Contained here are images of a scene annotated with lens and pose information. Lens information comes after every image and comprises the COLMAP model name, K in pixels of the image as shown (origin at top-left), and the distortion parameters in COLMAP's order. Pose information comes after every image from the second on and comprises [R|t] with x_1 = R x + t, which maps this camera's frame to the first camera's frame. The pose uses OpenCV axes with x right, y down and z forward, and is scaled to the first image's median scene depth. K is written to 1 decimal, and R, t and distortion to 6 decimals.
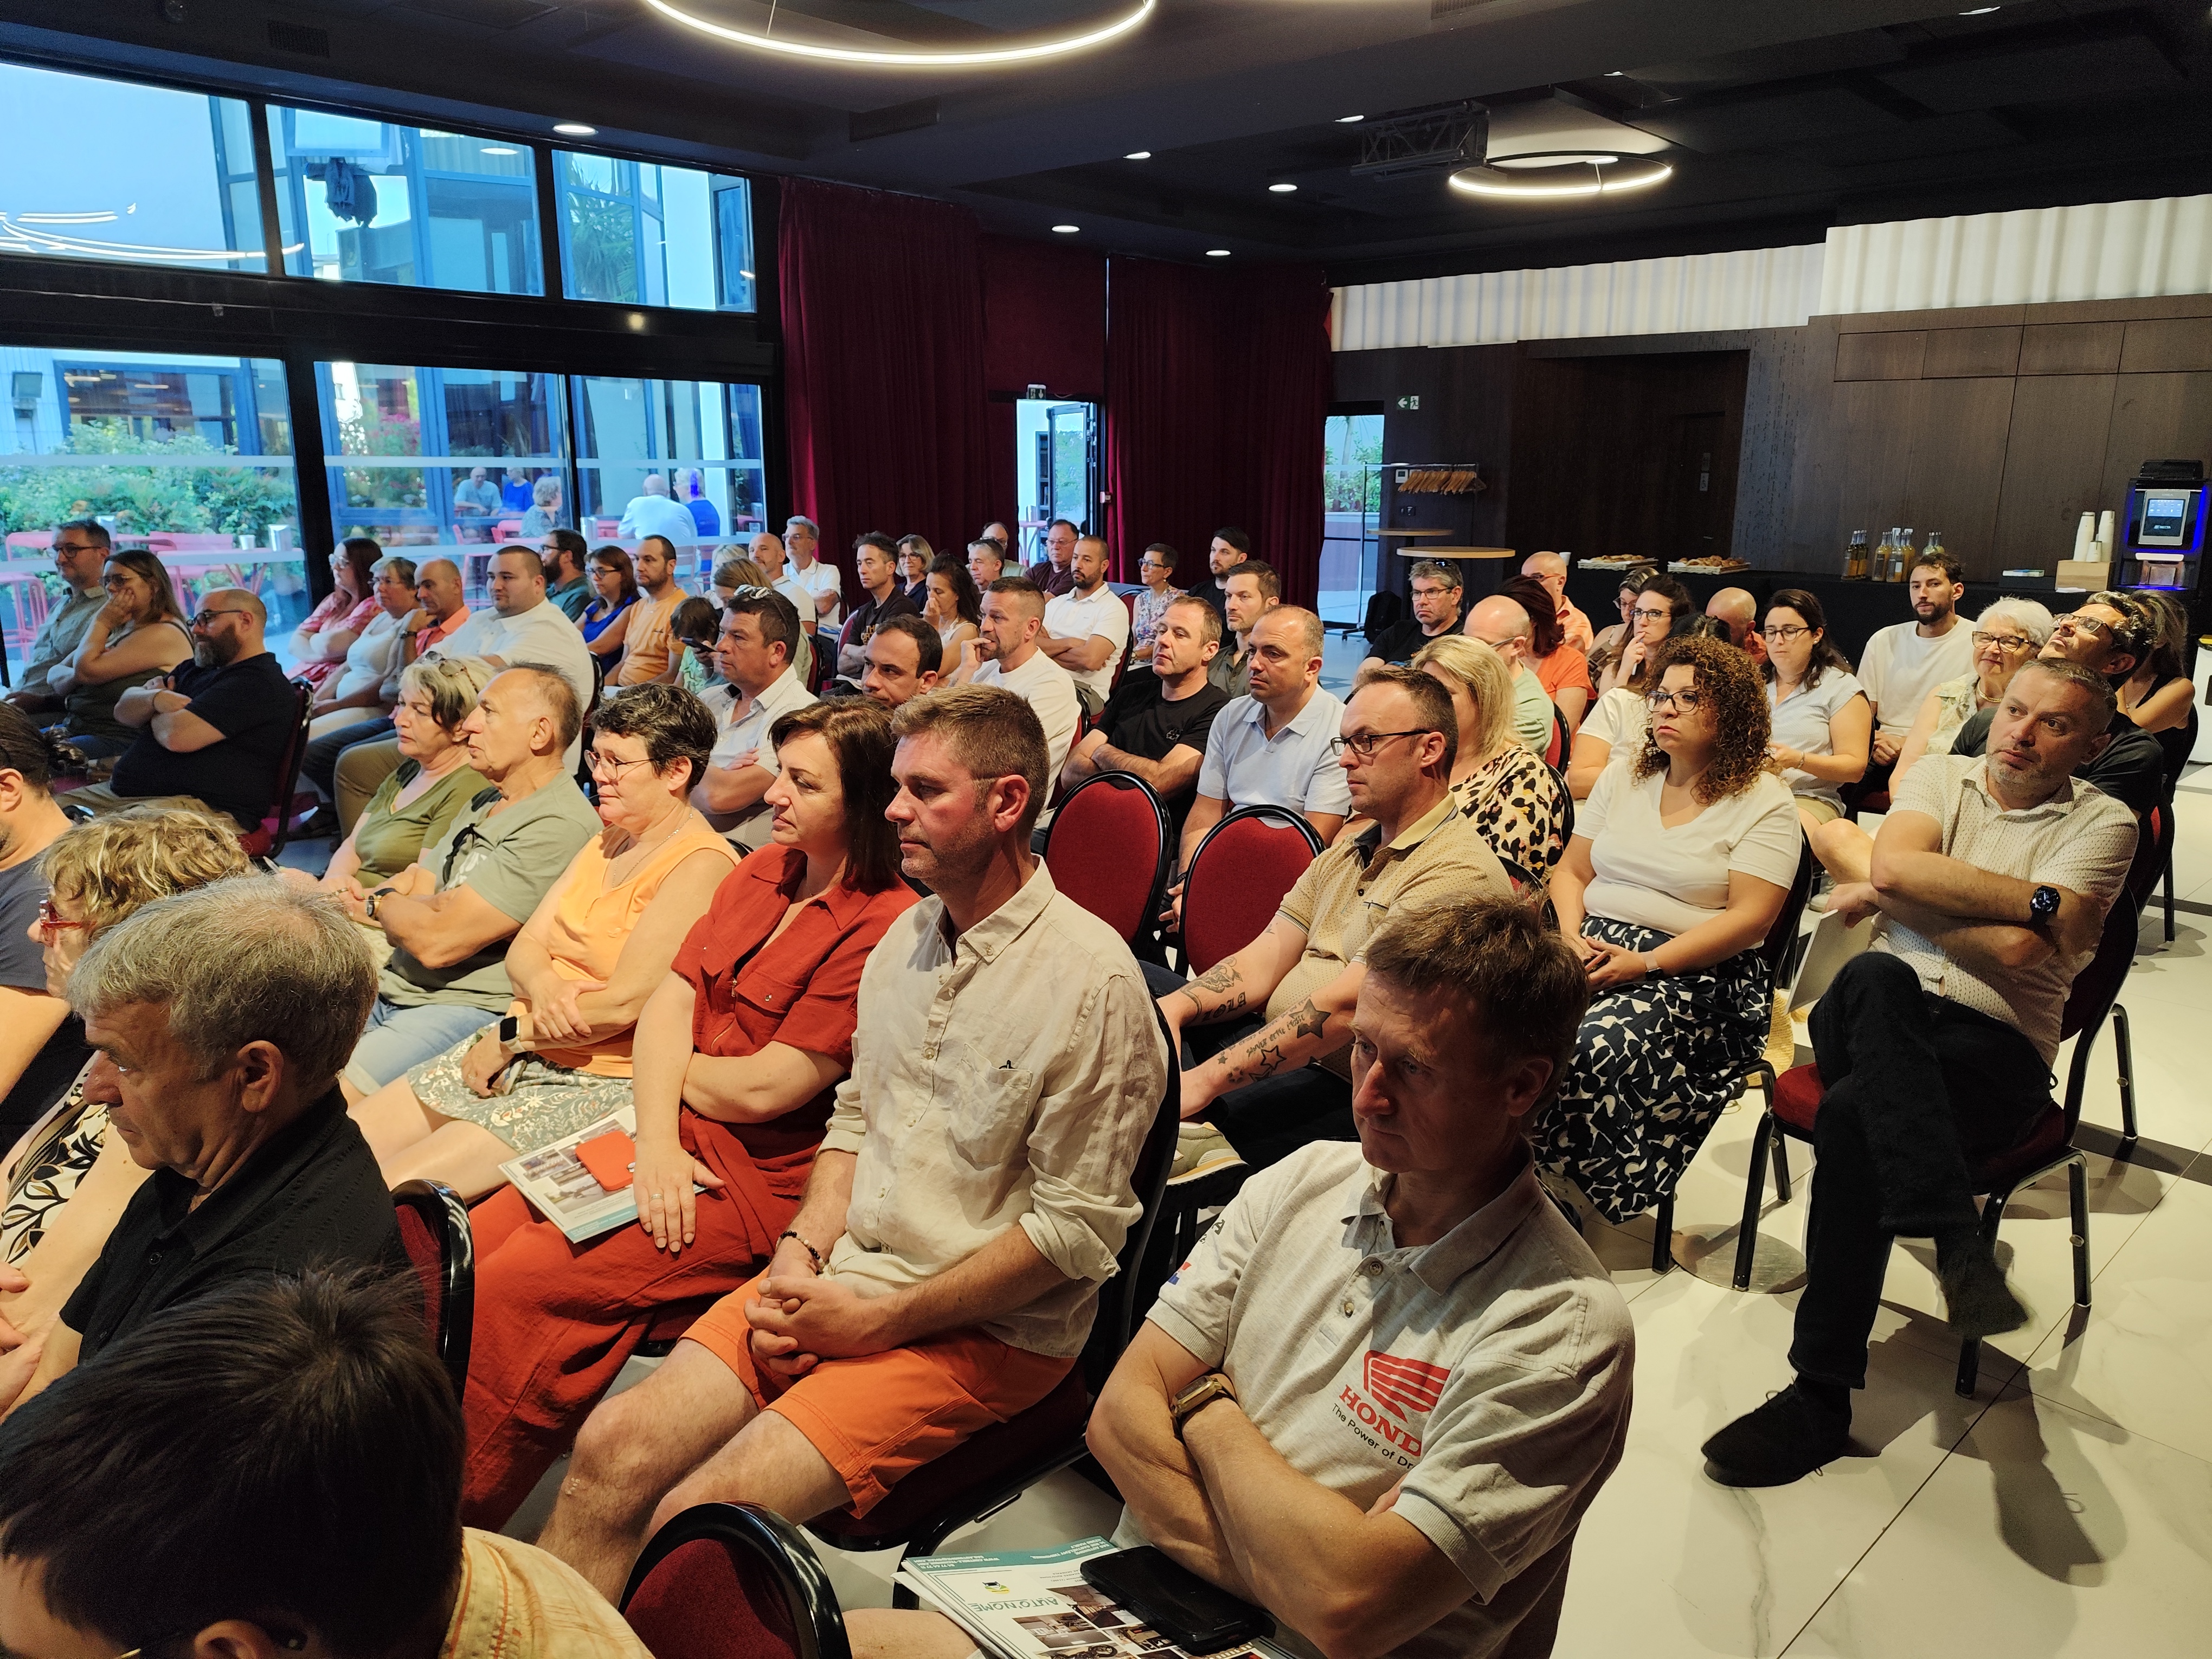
lens RADIAL K [[1574.7, 0, 1106.0], [0, 1574.7, 829.5], [0, 0, 1]] dist [0.033292, -0.043809]
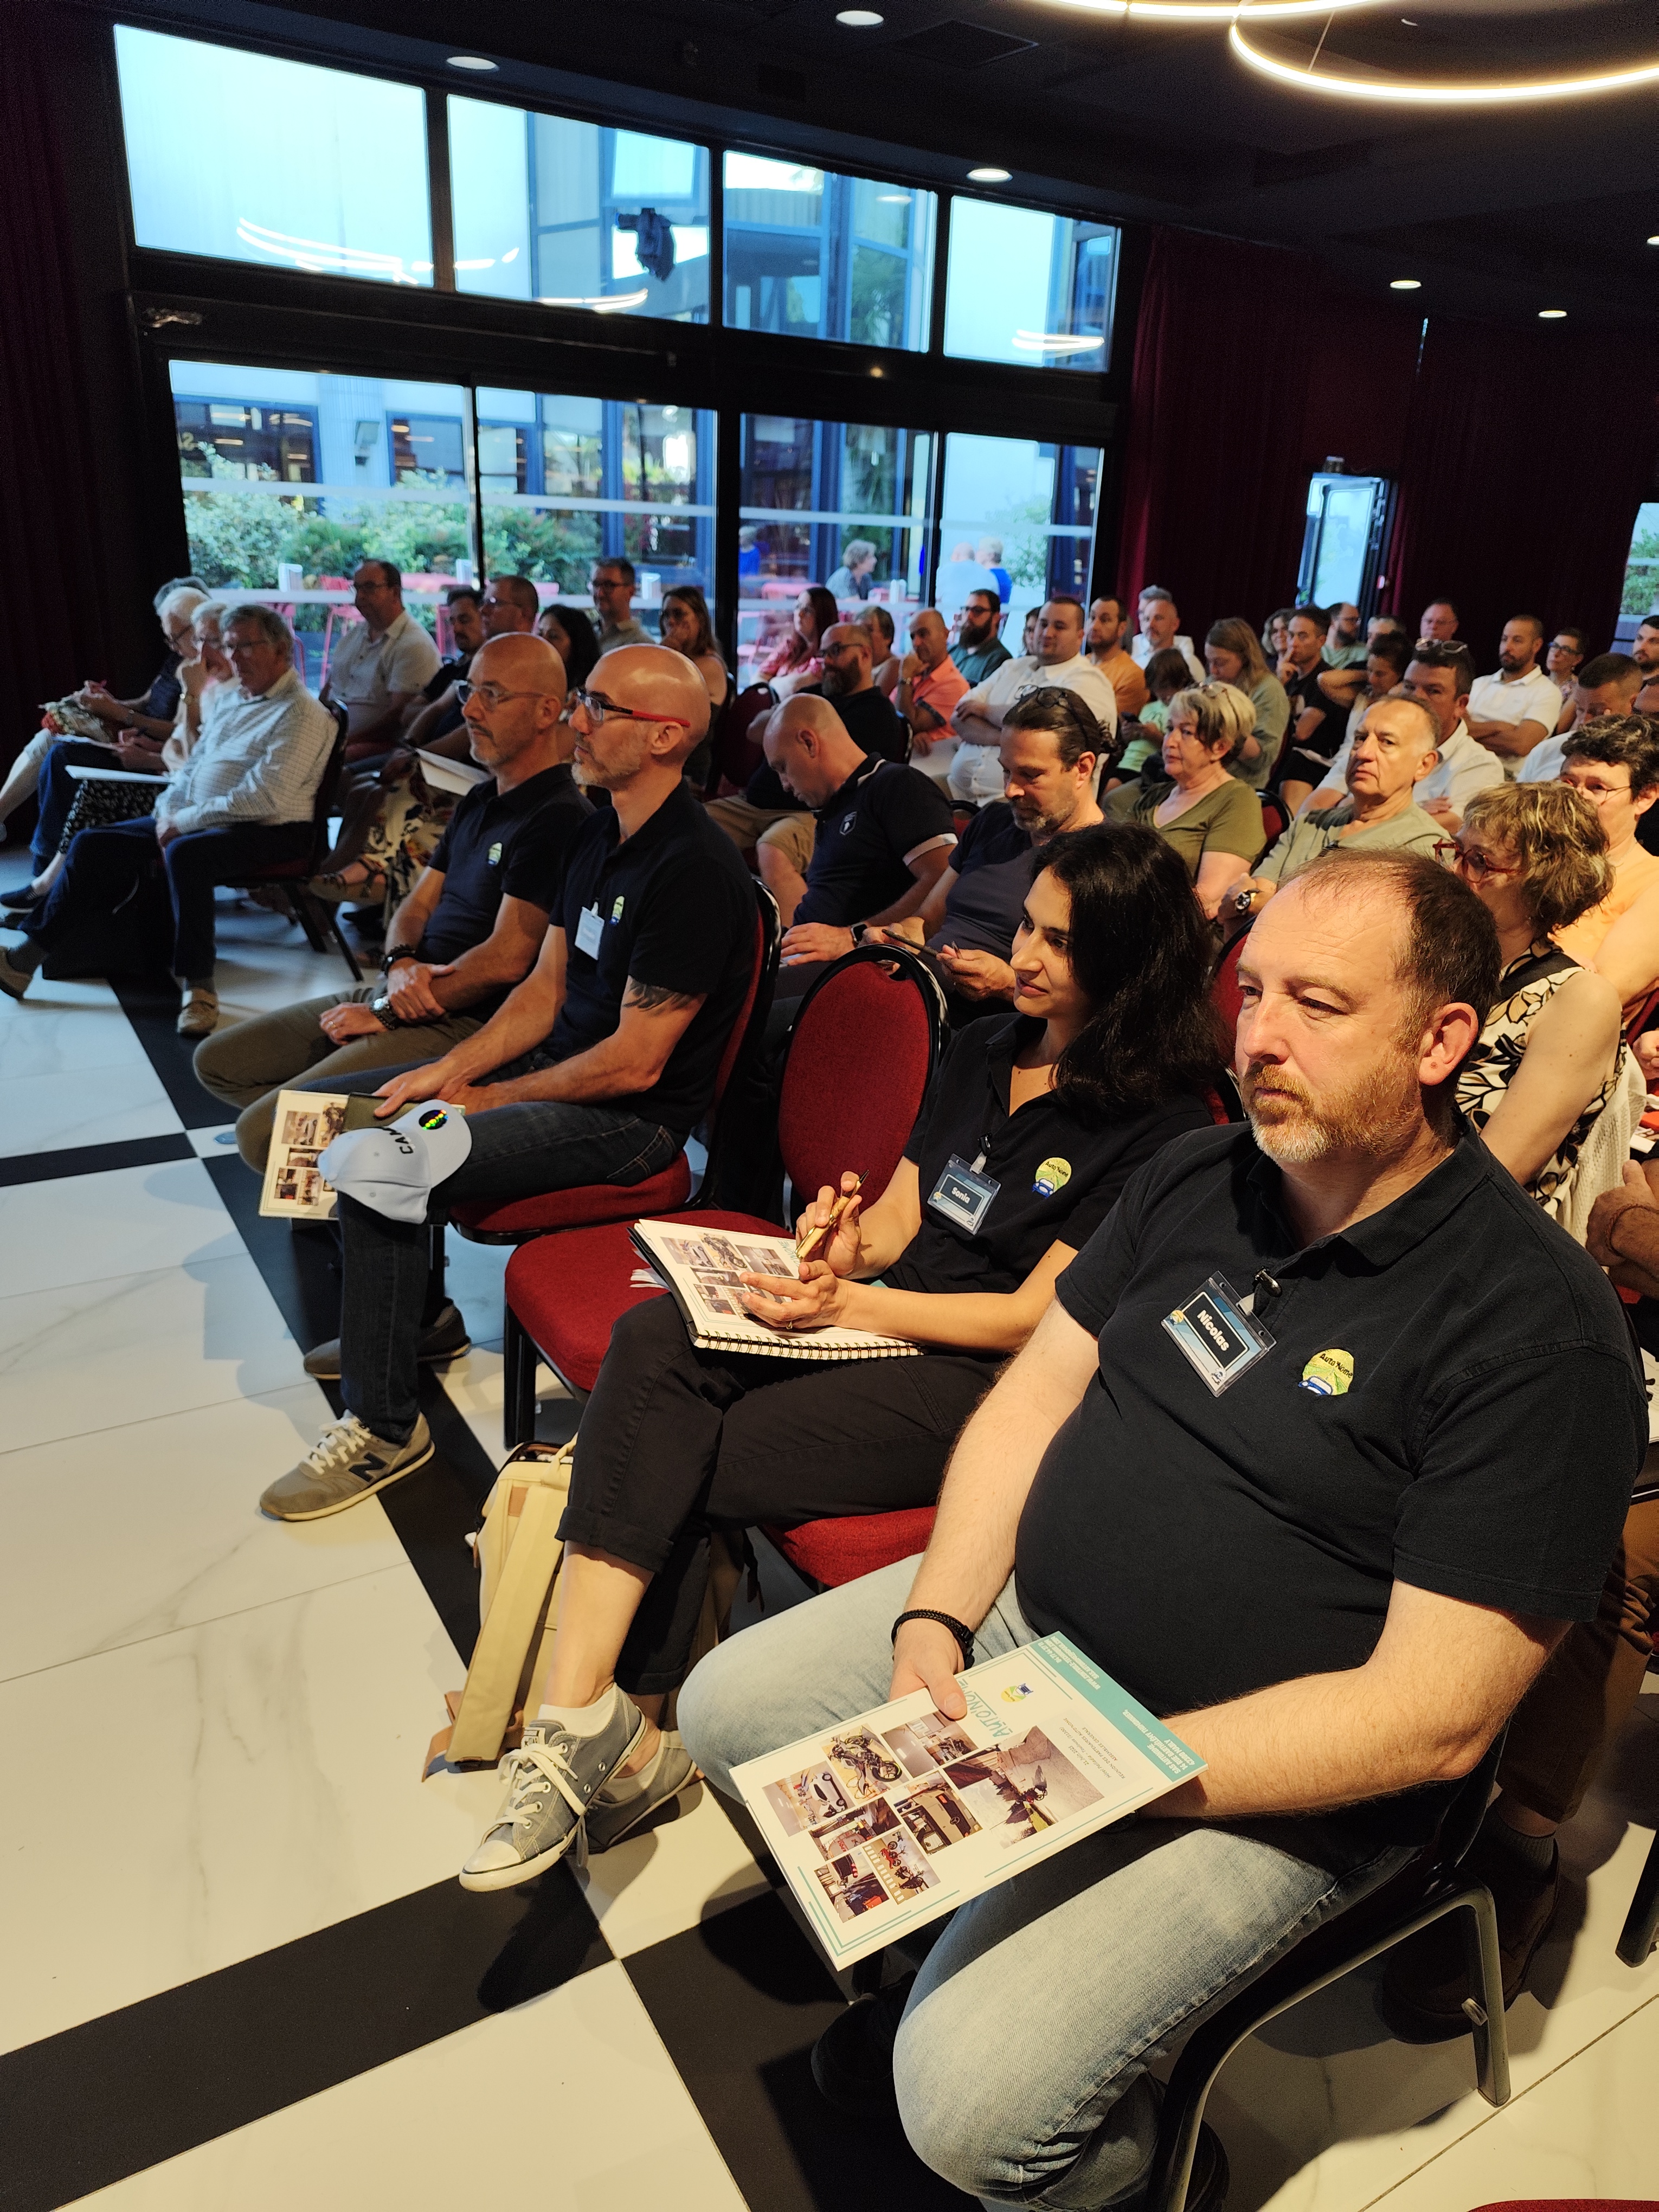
lens RADIAL K [[1569.3, 0, 807.2], [0, 1569.3, 1137.4], [0, 0, 1]] dist [0.022068, -0.029534]
pose [[0.973717, 0.112633, -0.197964, -0.141333], [-0.085673, 0.986458, 0.139857, 0.021854], [0.211035, -0.119220, 0.970181, -0.048327]]
